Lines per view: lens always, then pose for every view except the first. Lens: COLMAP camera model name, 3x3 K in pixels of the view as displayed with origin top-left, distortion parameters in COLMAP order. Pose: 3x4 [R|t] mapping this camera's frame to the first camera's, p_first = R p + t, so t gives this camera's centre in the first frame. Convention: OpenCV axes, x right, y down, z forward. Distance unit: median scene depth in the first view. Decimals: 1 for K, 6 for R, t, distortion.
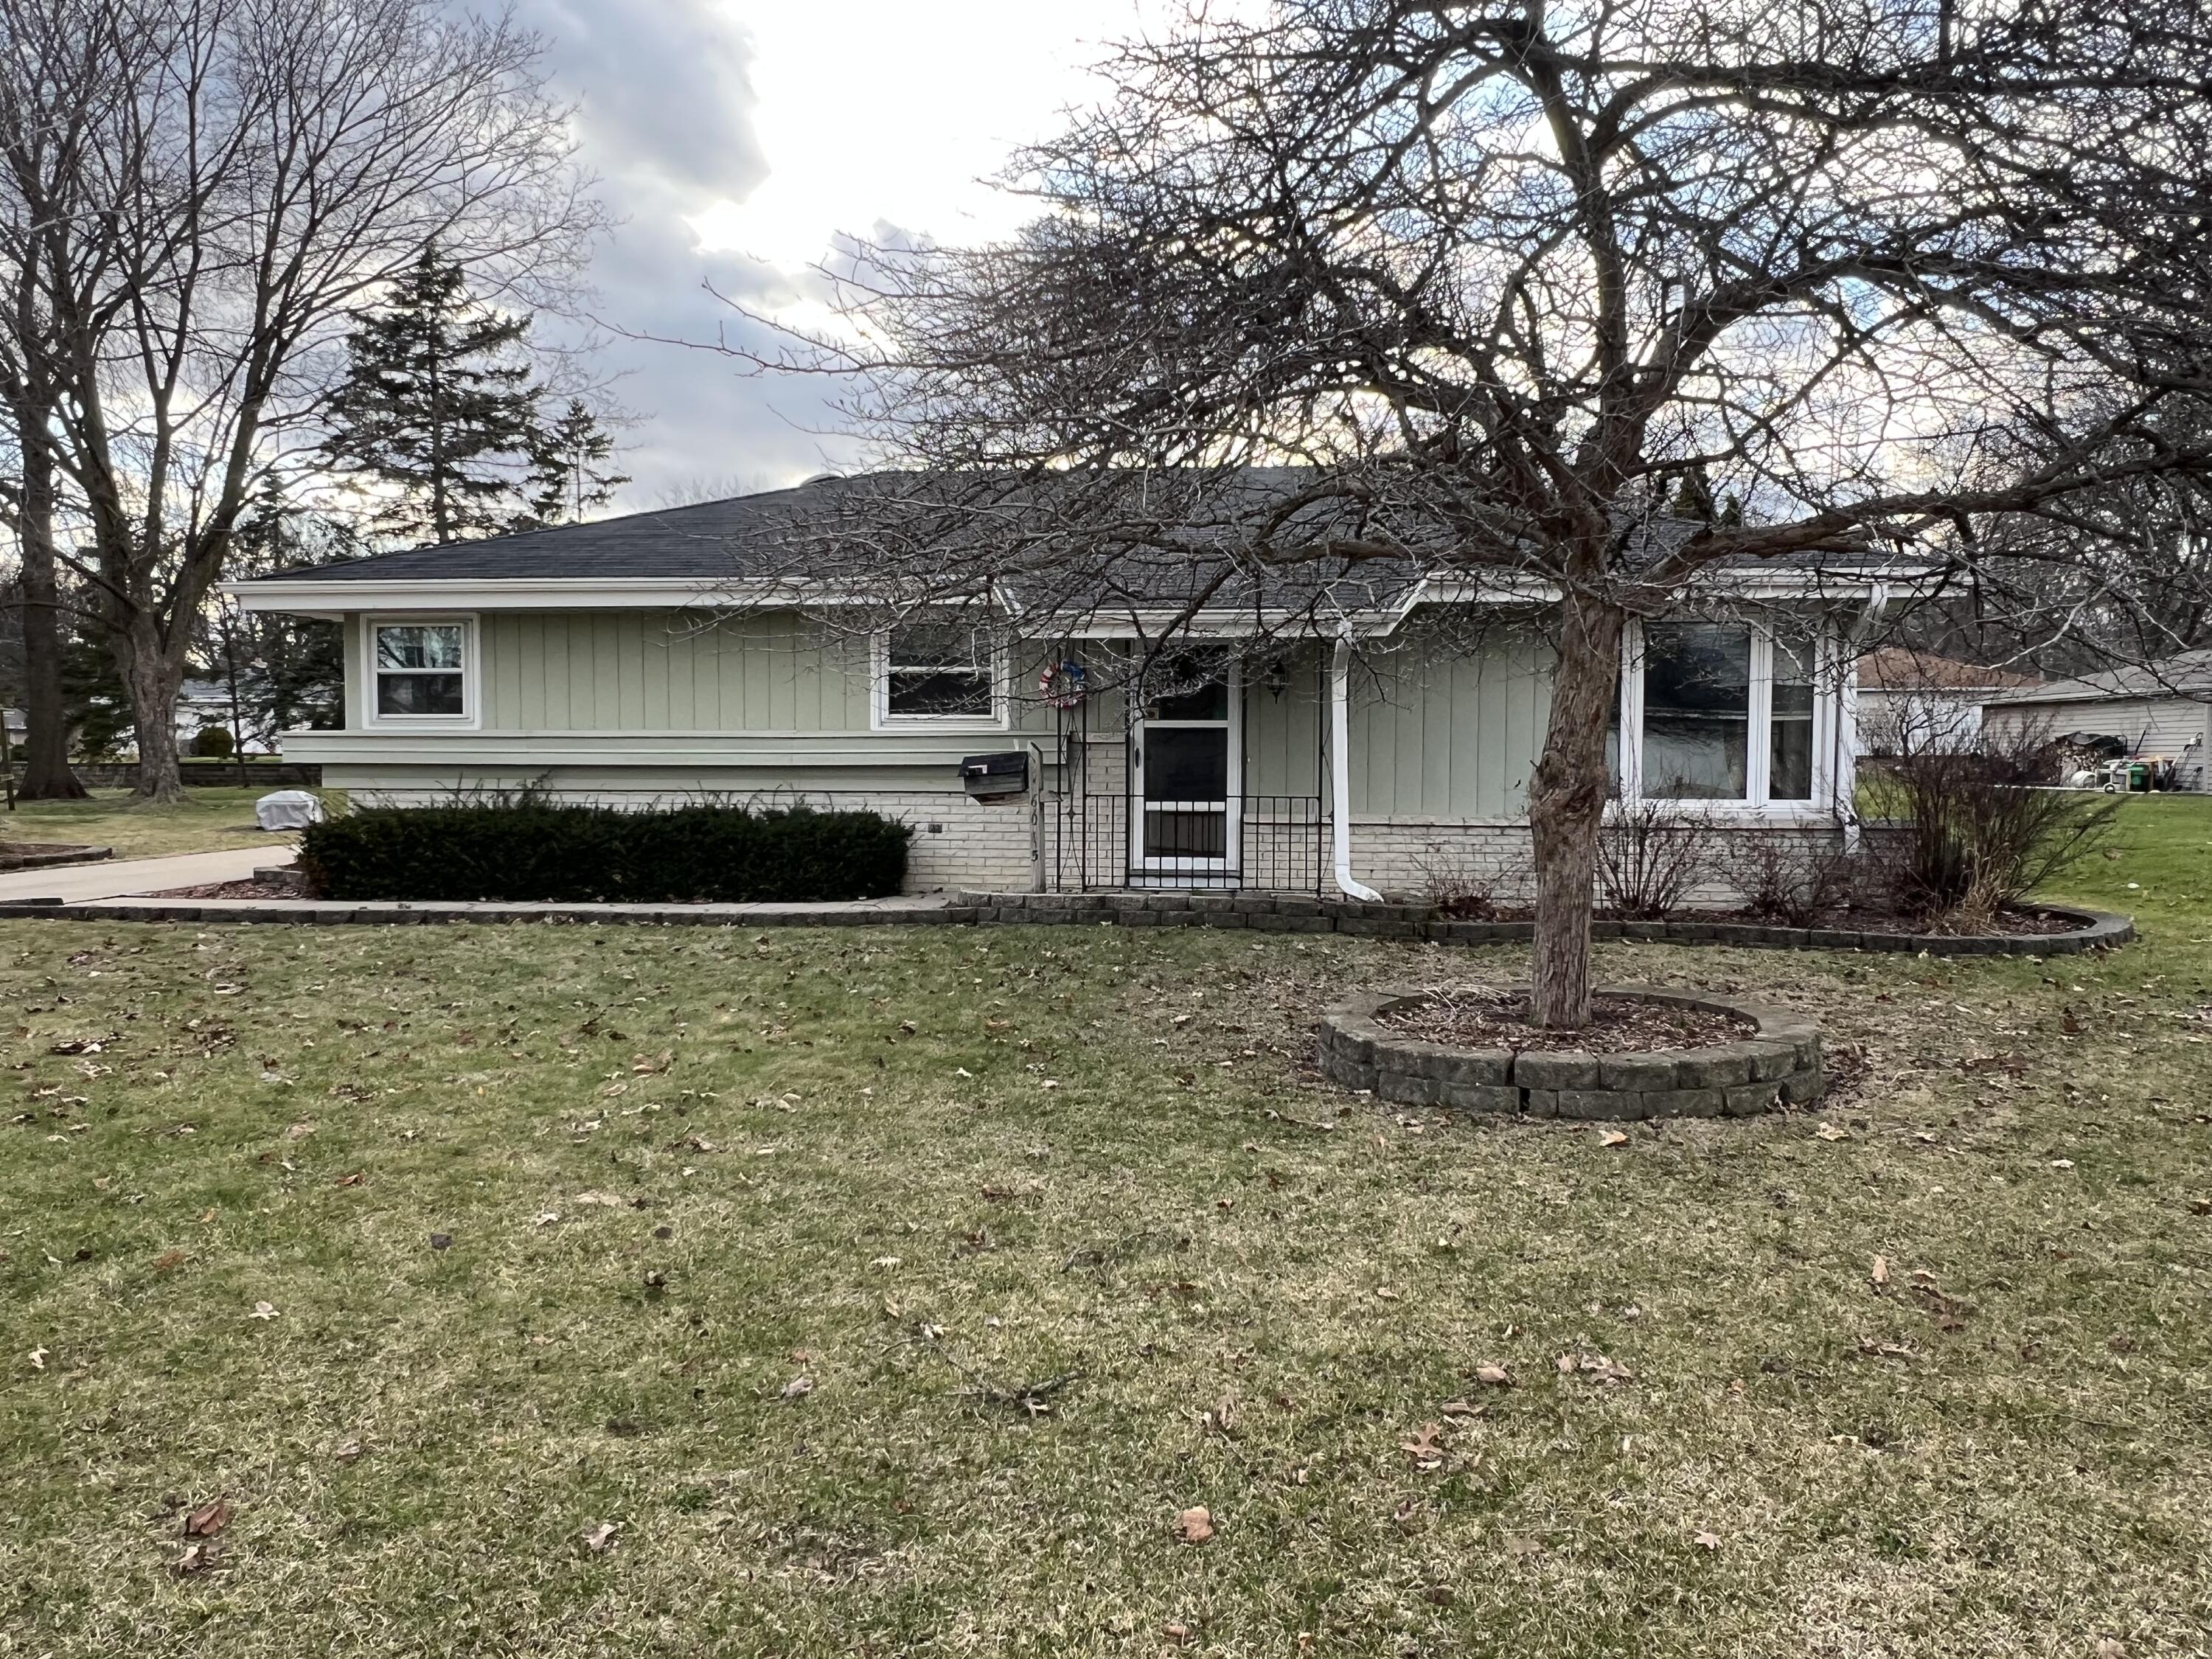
lens RADIAL K [[1551.0, 0, 1106.0], [0, 1551.0, 829.5], [0, 0, 1]] dist [0.004186, -0.000545]
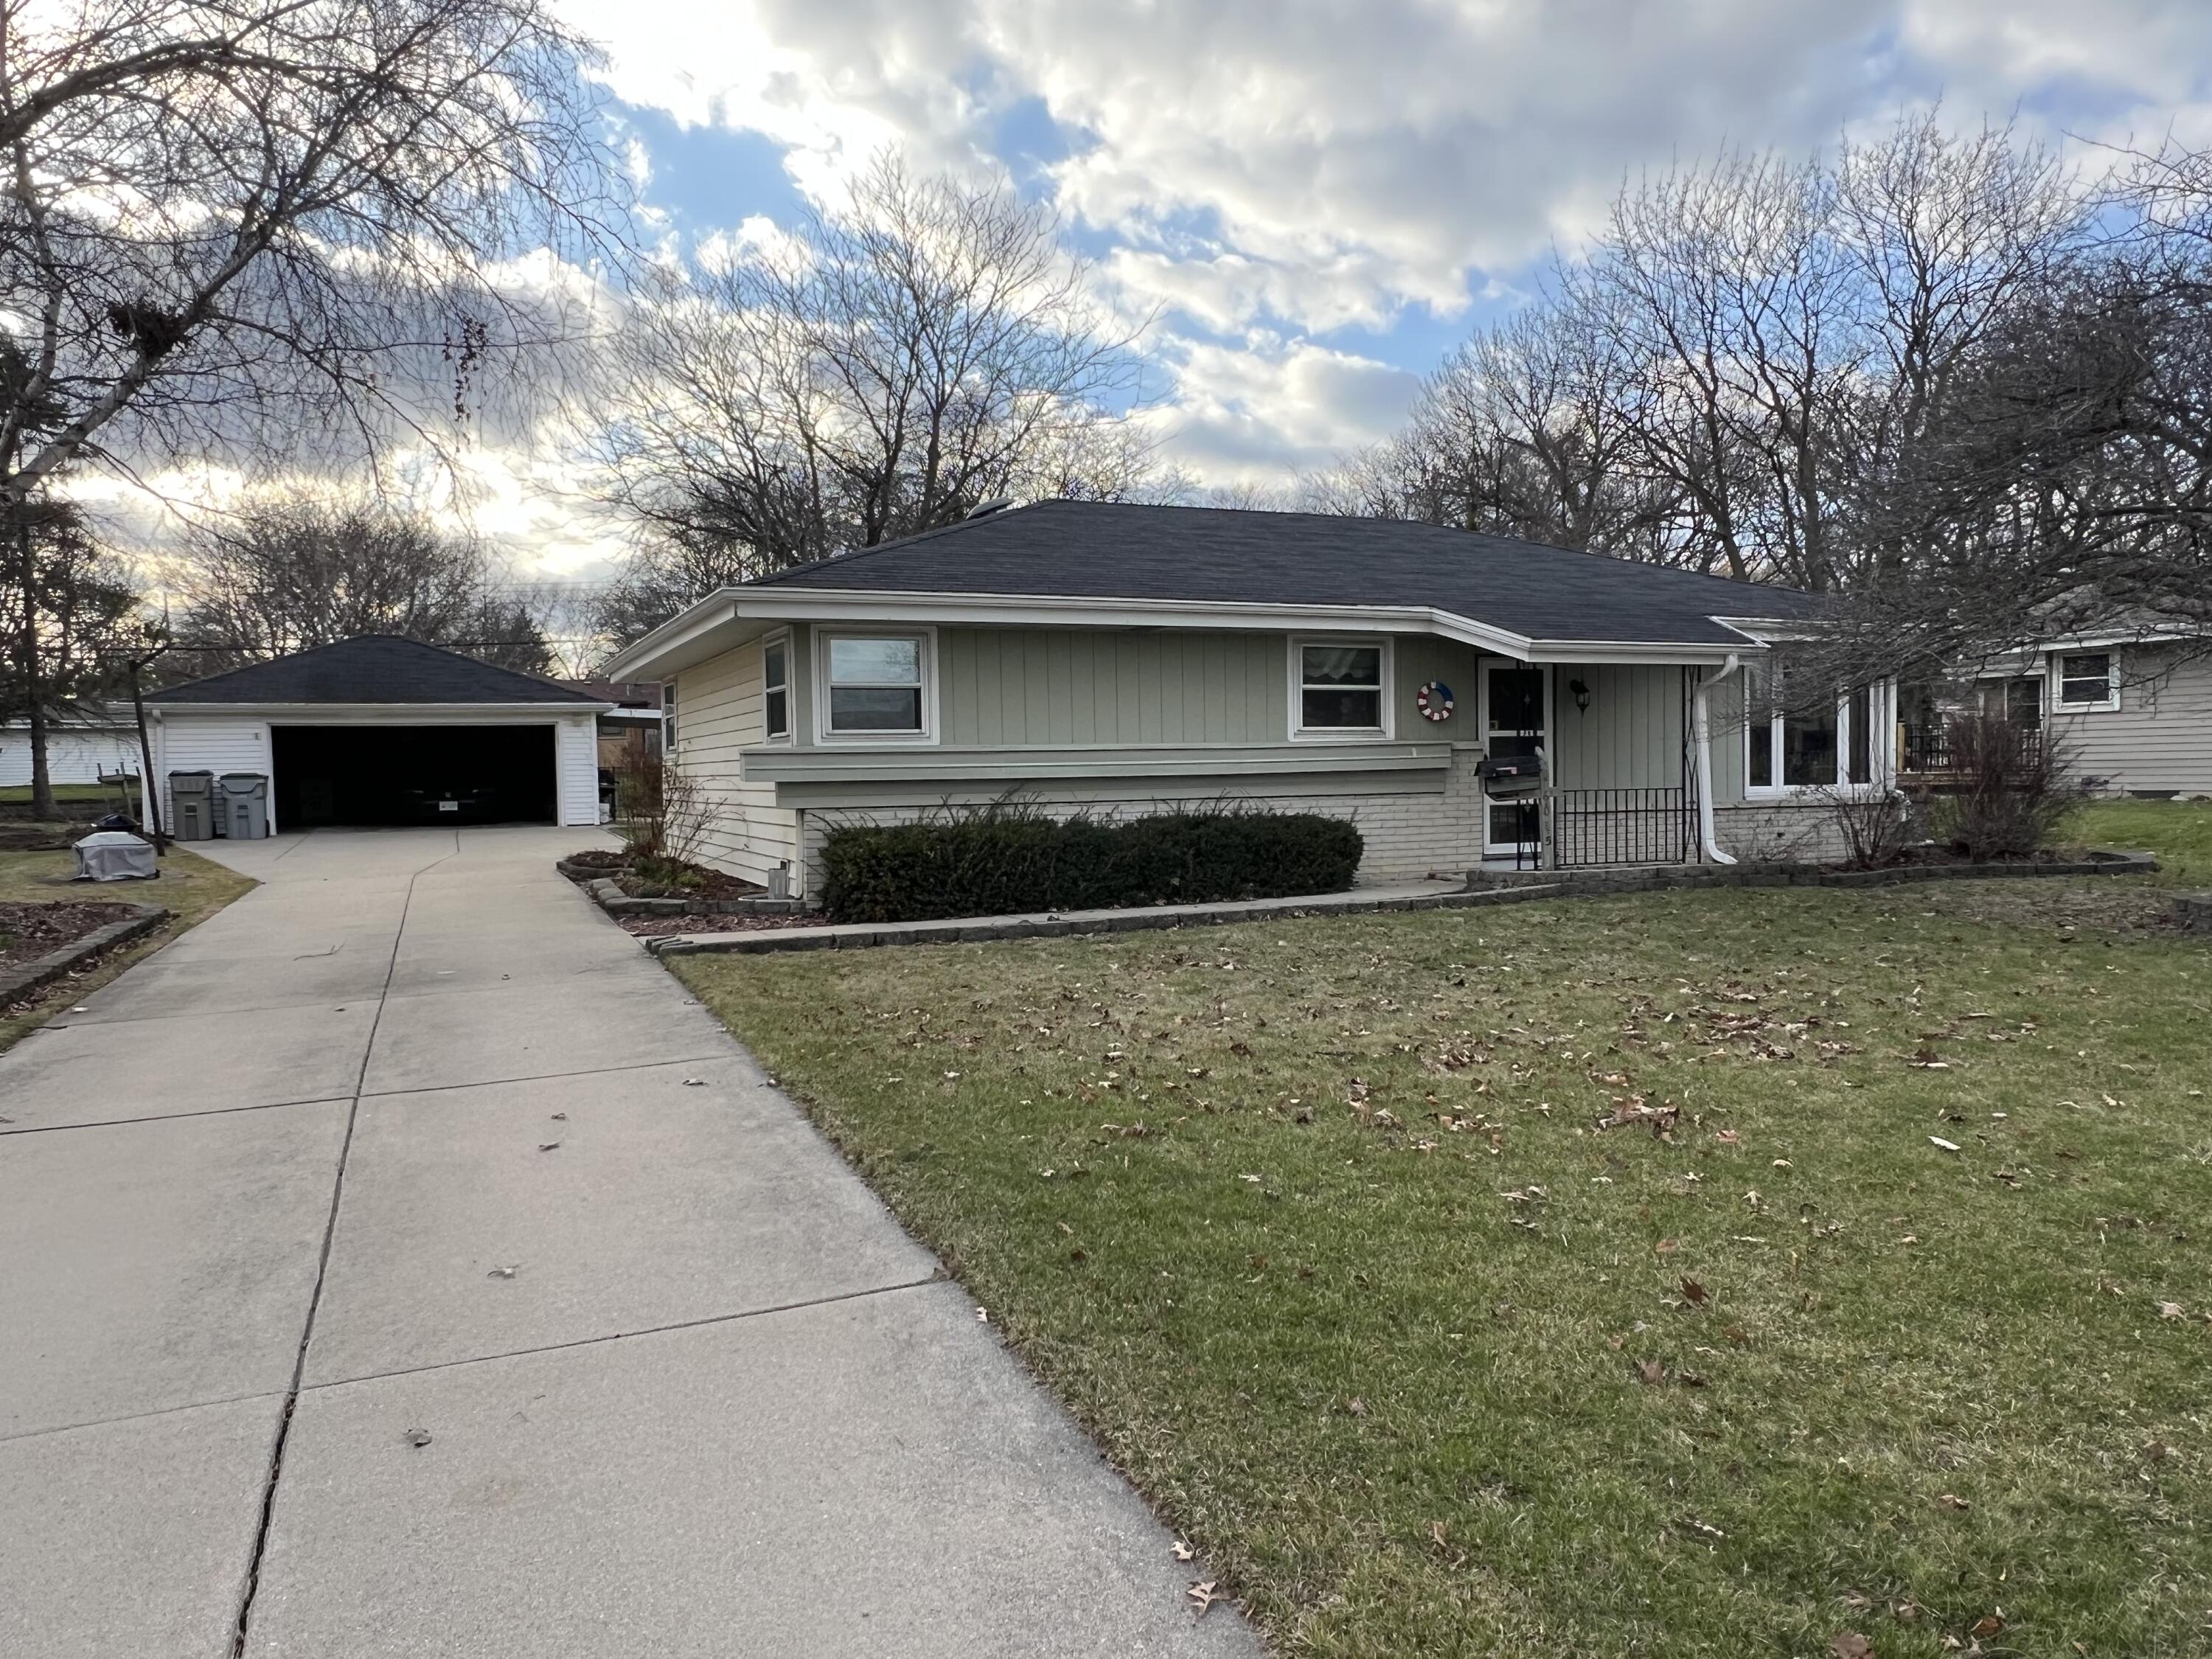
lens RADIAL K [[1551.0, 0, 1106.0], [0, 1551.0, 829.5], [0, 0, 1]] dist [0.004186, -0.000545]
pose [[0.884610, -0.038501, 0.464740, -0.799416], [0.043671, 0.999046, -0.000360, -0.006079], [-0.464282, 0.020614, 0.885447, 0.076709]]
